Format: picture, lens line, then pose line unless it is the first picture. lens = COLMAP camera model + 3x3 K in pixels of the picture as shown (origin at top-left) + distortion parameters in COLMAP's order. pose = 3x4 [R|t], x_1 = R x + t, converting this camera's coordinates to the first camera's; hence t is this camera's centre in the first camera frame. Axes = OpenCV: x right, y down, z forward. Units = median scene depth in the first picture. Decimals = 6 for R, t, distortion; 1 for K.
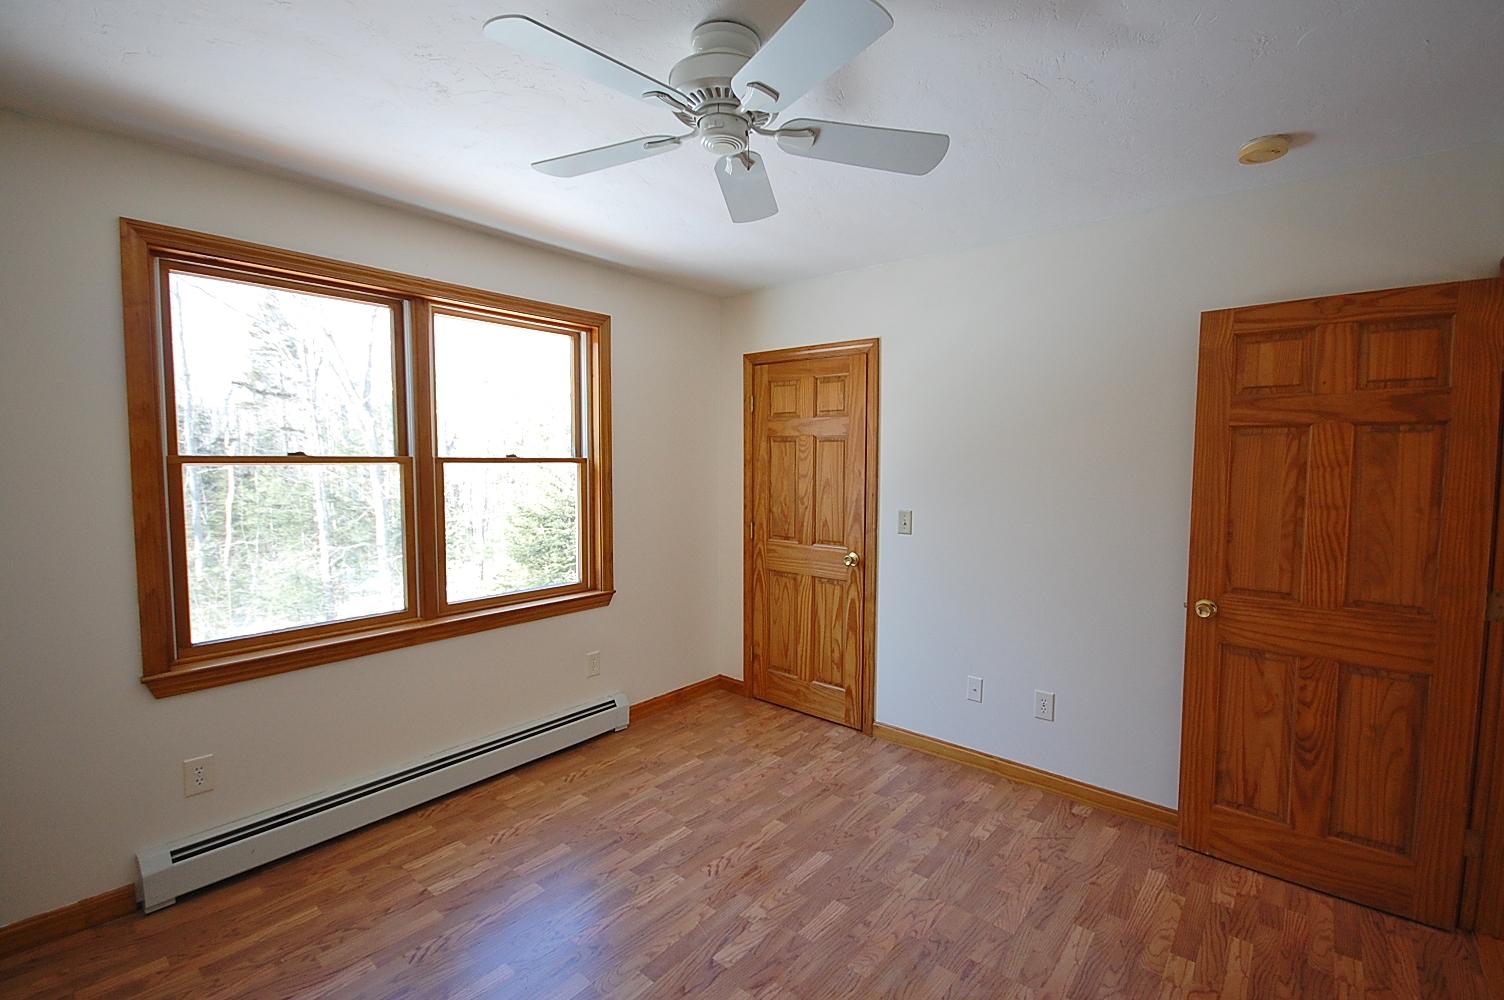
lens RADIAL K [[653.5, 0, 764.1], [0, 653.5, 501.9], [0, 0, 1]] dist [0.002365, 0.000086]
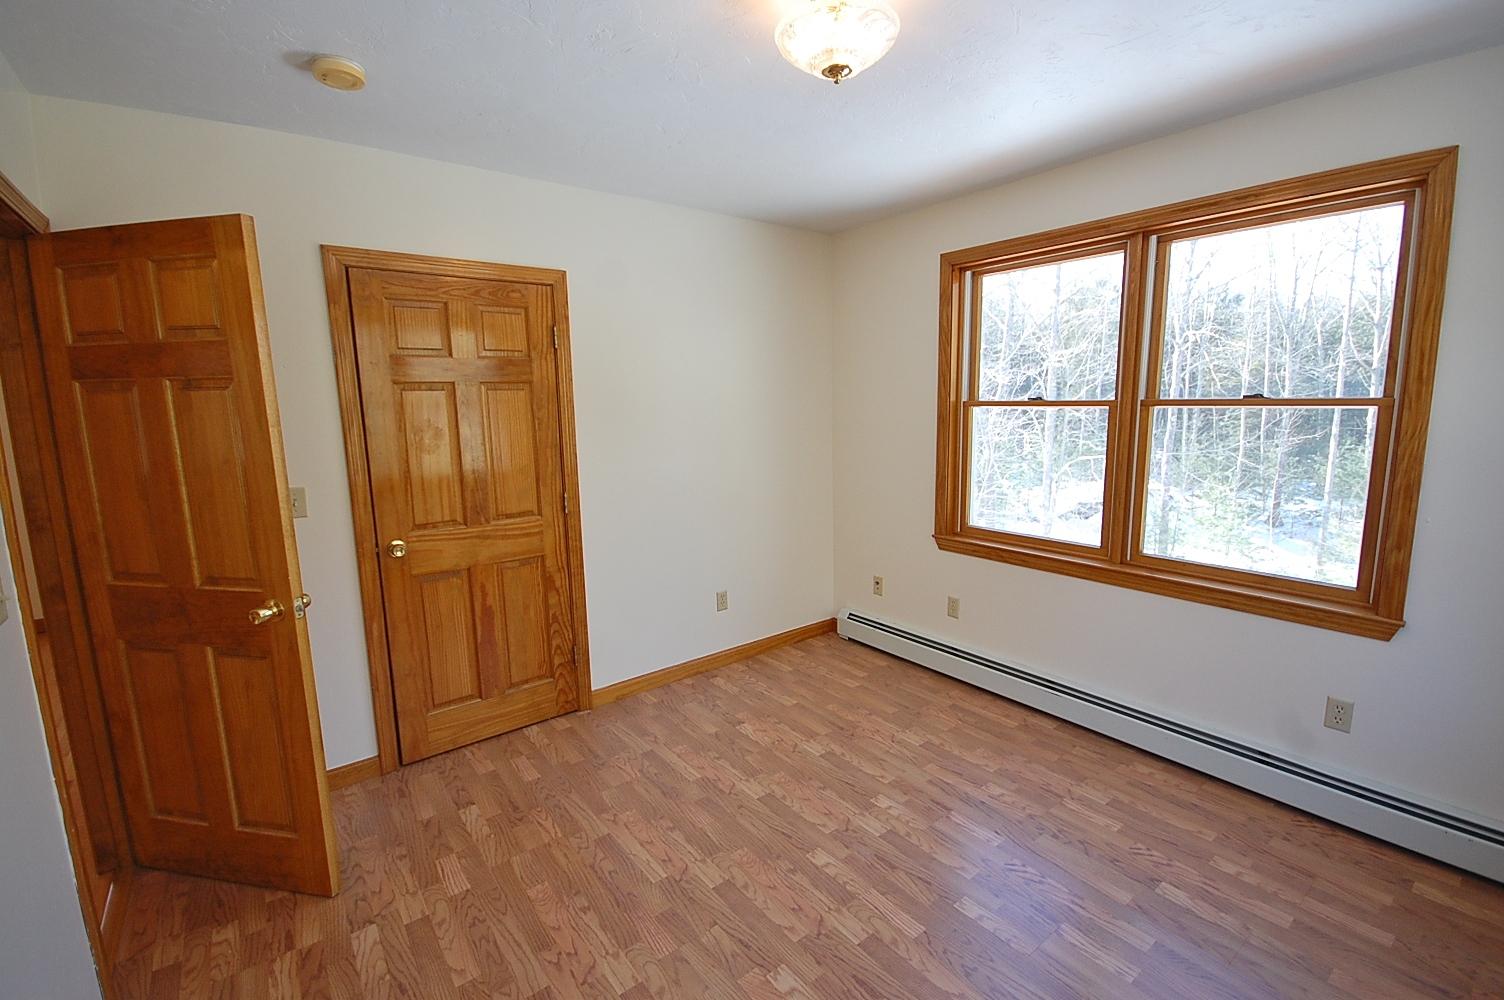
lens RADIAL K [[653.5, 0, 764.1], [0, 653.5, 501.9], [0, 0, 1]] dist [0.002365, 0.000086]
pose [[-0.204337, 0.145230, -0.968067, 0.568394], [-0.057403, 0.985454, 0.159955, -0.043721], [0.977216, 0.088255, -0.193028, 0.671369]]
